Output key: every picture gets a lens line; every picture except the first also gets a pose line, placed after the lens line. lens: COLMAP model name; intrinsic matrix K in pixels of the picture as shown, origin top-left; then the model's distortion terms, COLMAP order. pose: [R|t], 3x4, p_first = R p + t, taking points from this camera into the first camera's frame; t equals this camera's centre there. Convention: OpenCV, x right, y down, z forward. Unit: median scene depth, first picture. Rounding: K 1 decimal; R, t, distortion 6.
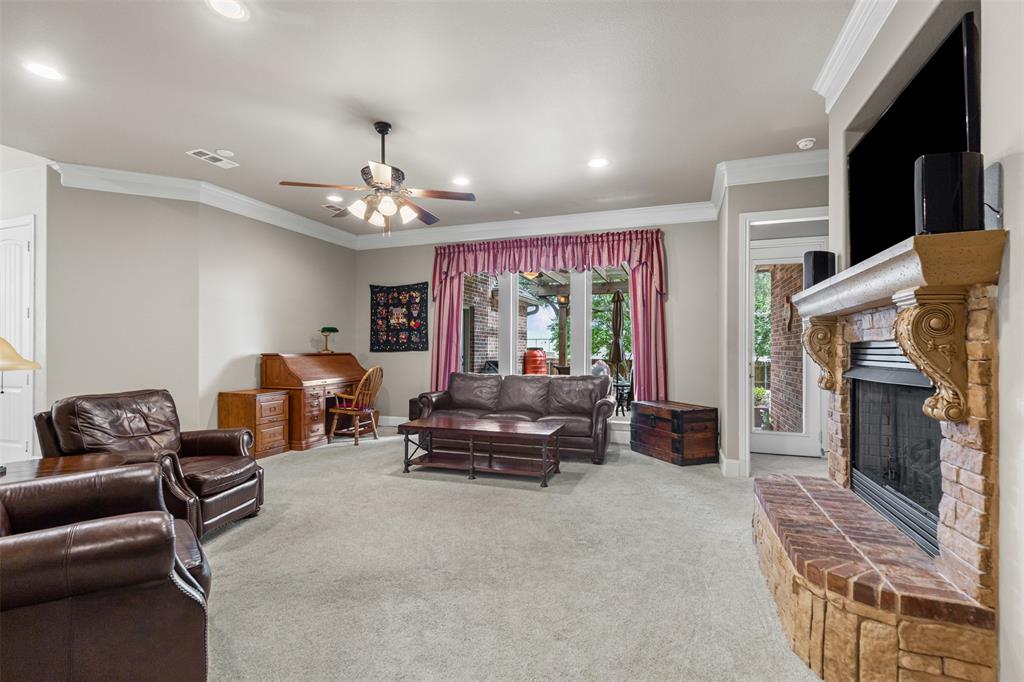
lens RADIAL K [[469.5, 0, 513.3], [0, 469.5, 348.4], [0, 0, 1]] dist [0.011539, -0.000157]
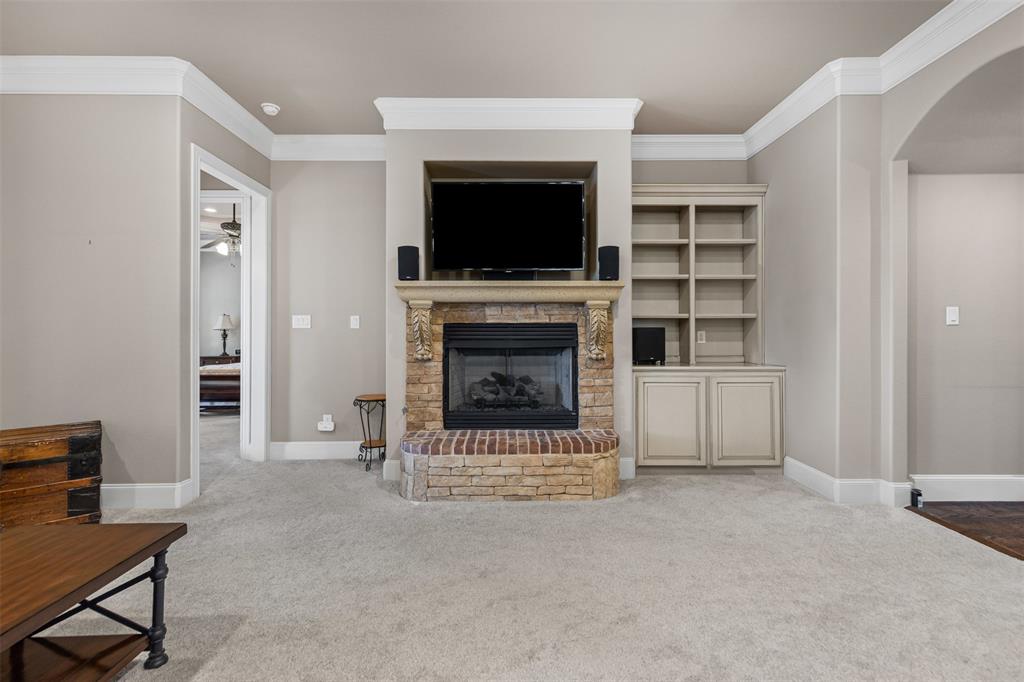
lens RADIAL K [[472.3, 0, 517.4], [0, 472.3, 333.4], [0, 0, 1]] dist [0.012413, -0.004063]
pose [[-0.346422, -0.005852, 0.938060, -0.391995], [-0.006310, 0.999972, 0.003908, 0.005085], [-0.938058, -0.004565, -0.346450, 0.781409]]
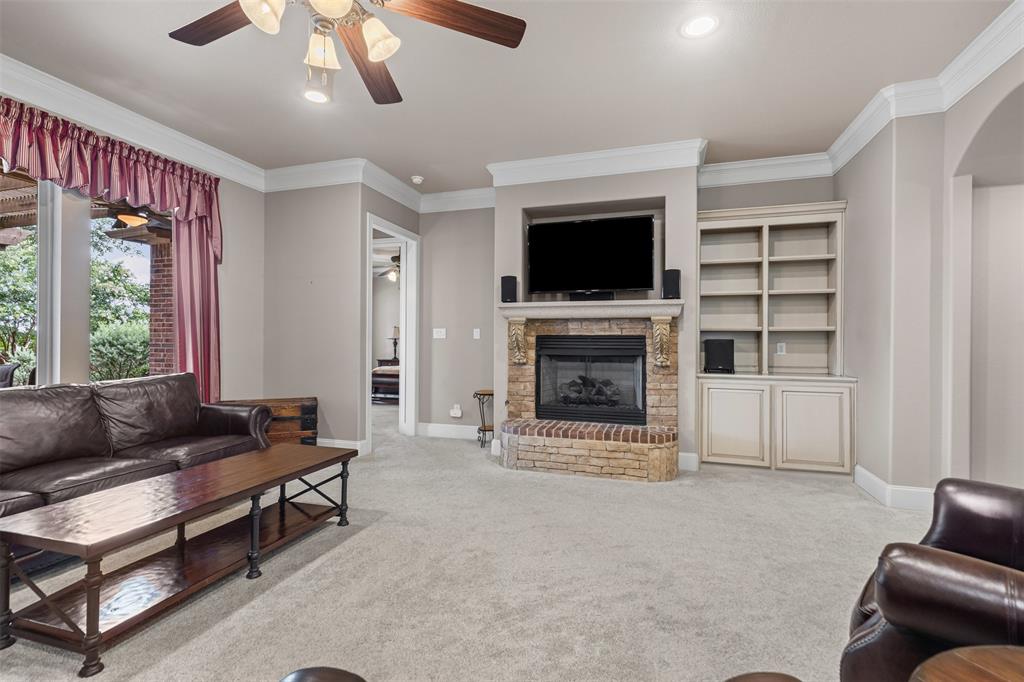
lens RADIAL K [[469.5, 0, 513.3], [0, 469.5, 348.4], [0, 0, 1]] dist [0.011539, -0.000157]
pose [[-0.034310, -0.018326, 0.999243, -0.615928], [-0.013112, 0.999754, 0.017885, 0.002731], [-0.999325, -0.012489, -0.034542, 0.701454]]
